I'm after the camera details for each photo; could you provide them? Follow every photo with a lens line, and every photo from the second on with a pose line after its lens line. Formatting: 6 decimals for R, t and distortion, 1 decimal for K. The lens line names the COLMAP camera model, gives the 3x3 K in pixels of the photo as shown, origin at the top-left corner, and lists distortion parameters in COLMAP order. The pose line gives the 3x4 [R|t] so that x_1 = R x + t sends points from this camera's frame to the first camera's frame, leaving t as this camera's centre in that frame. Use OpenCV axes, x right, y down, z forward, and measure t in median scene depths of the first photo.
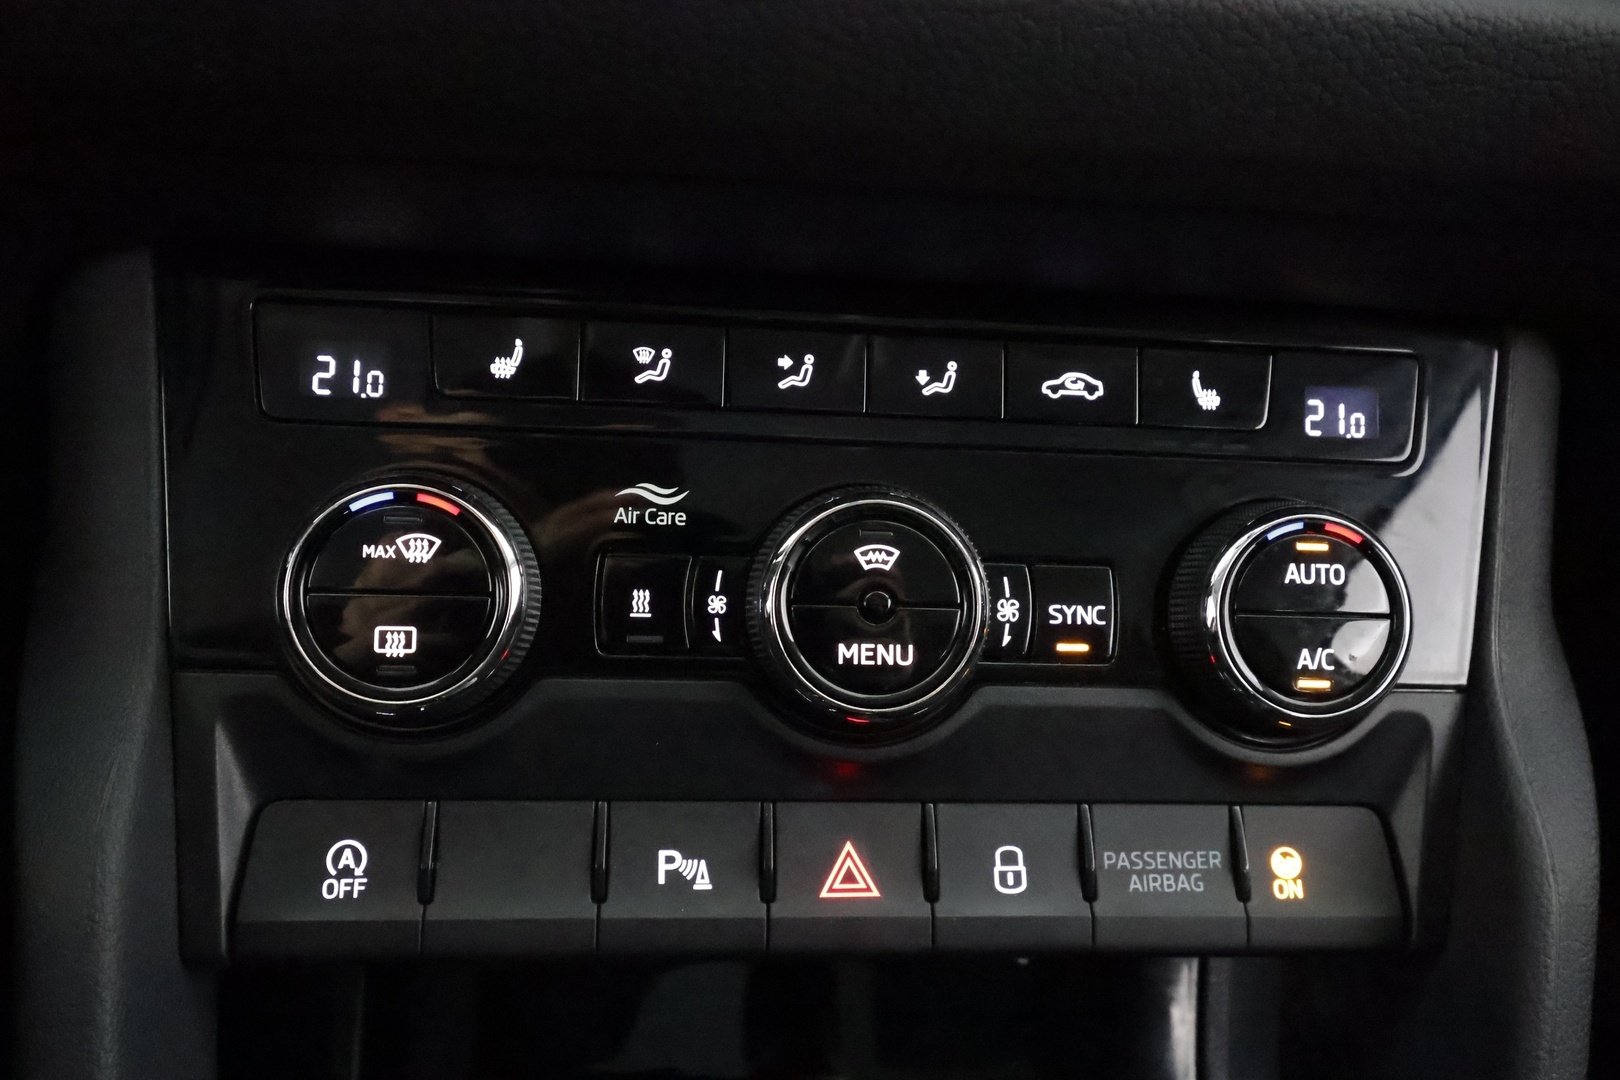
lens RADIAL K [[1282.0, 0, 810.0], [0, 1282.0, 540.0], [0, 0, 1]] dist [0.032043, 0.000205]
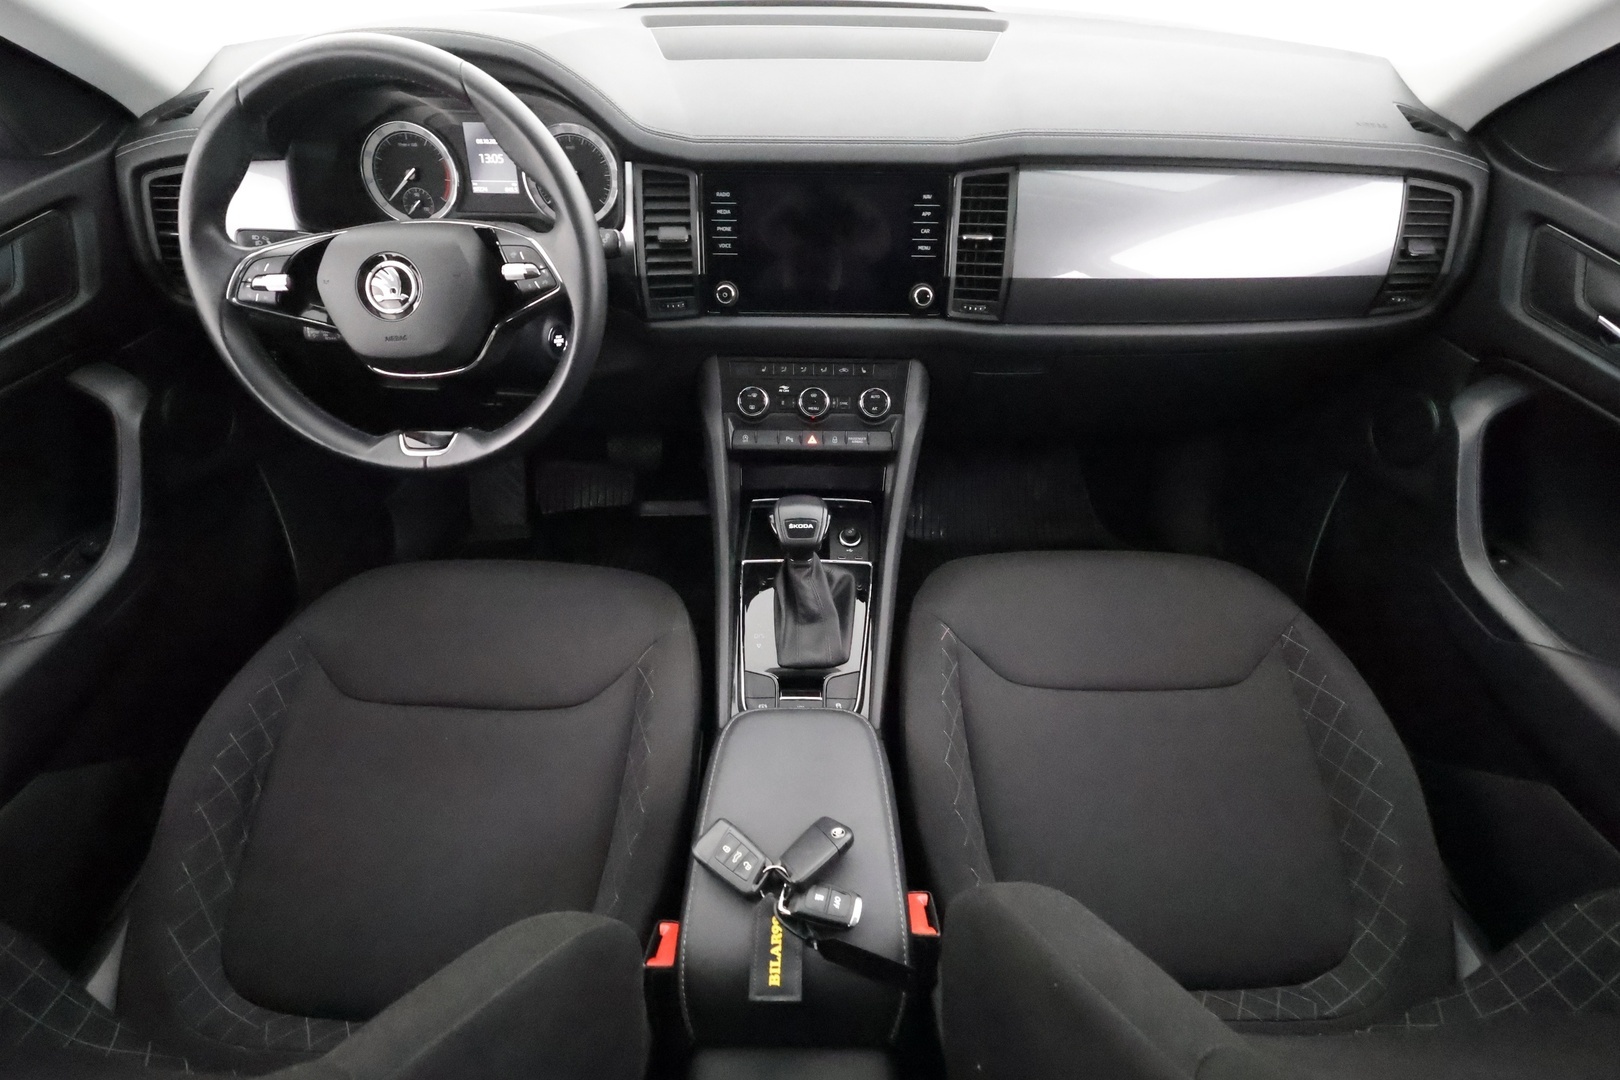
lens RADIAL K [[763.5, 0, 806.6], [0, 763.5, 536.6], [0, 0, 1]] dist [0.007812, 0.000277]
pose [[0.992263, 0.004551, -0.124073, 0.544898], [0.017767, 0.983837, 0.178182, 0.026888], [0.122878, -0.179008, 0.976144, -3.373284]]
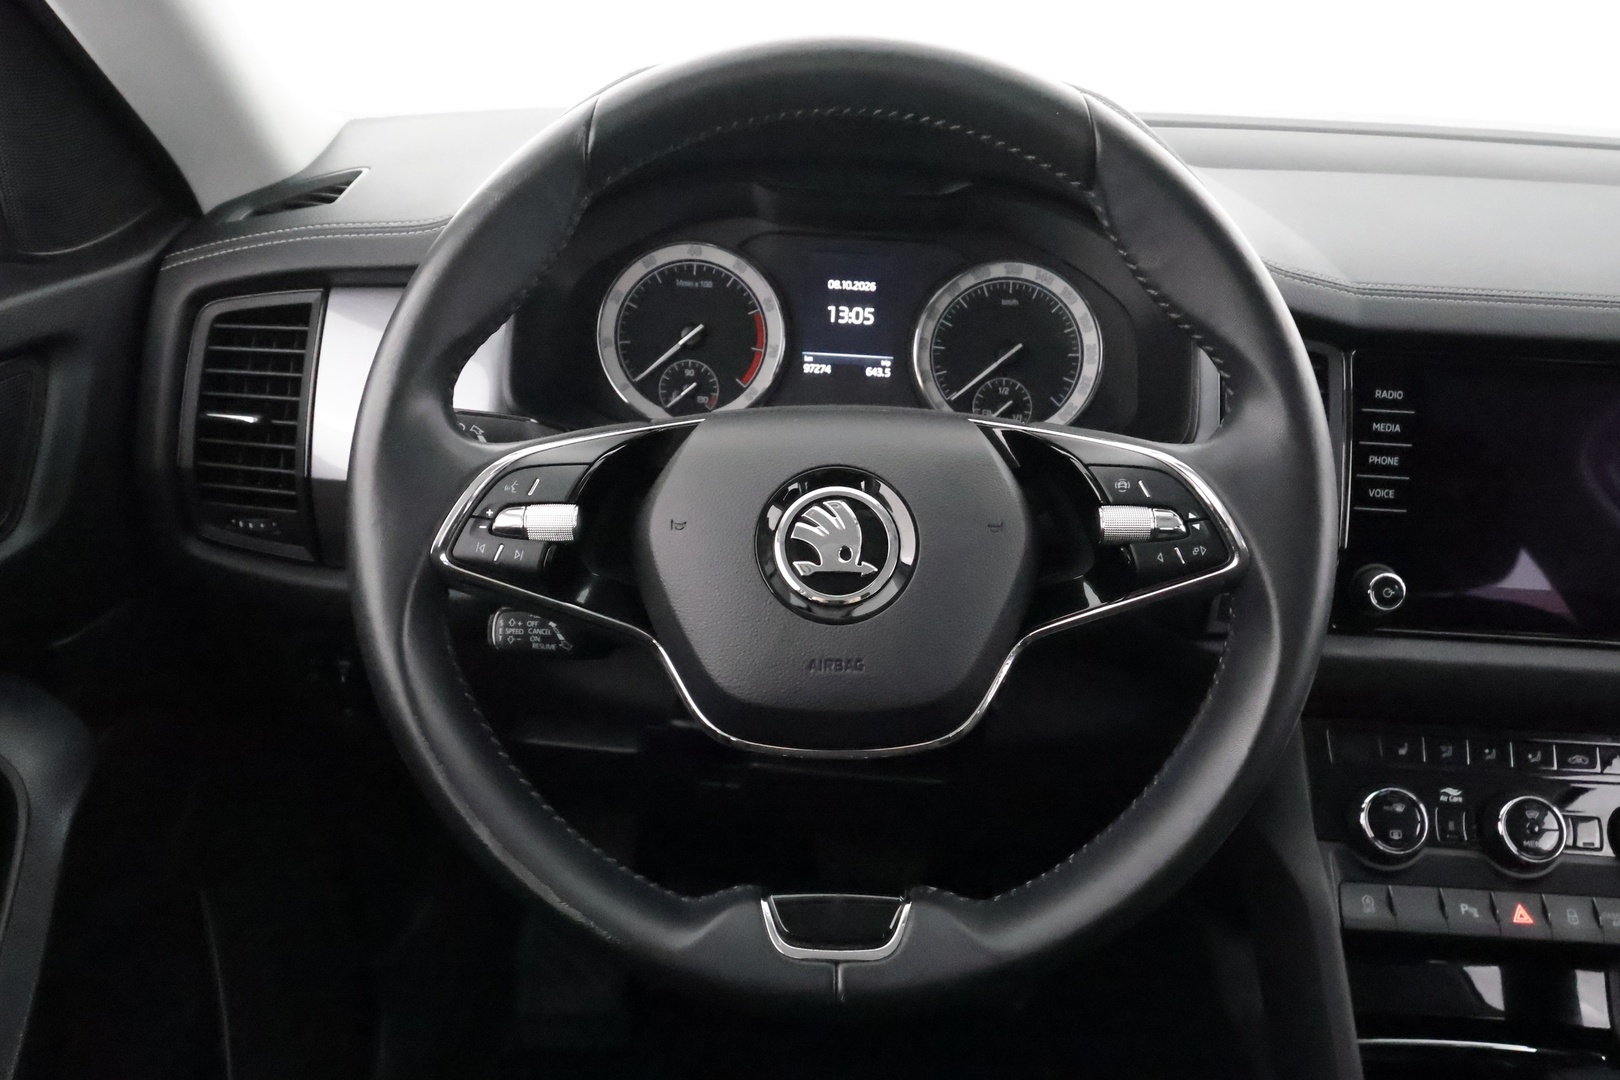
lens RADIAL K [[1178.5, 0, 809.3], [0, 1178.5, 534.3], [0, 0, 1]] dist [0.005955, -0.000425]
pose [[0.993314, 0.010247, -0.114985, -1.420564], [-0.029114, 0.986093, -0.163625, -0.144052], [0.111709, 0.165879, 0.979799, -2.270277]]
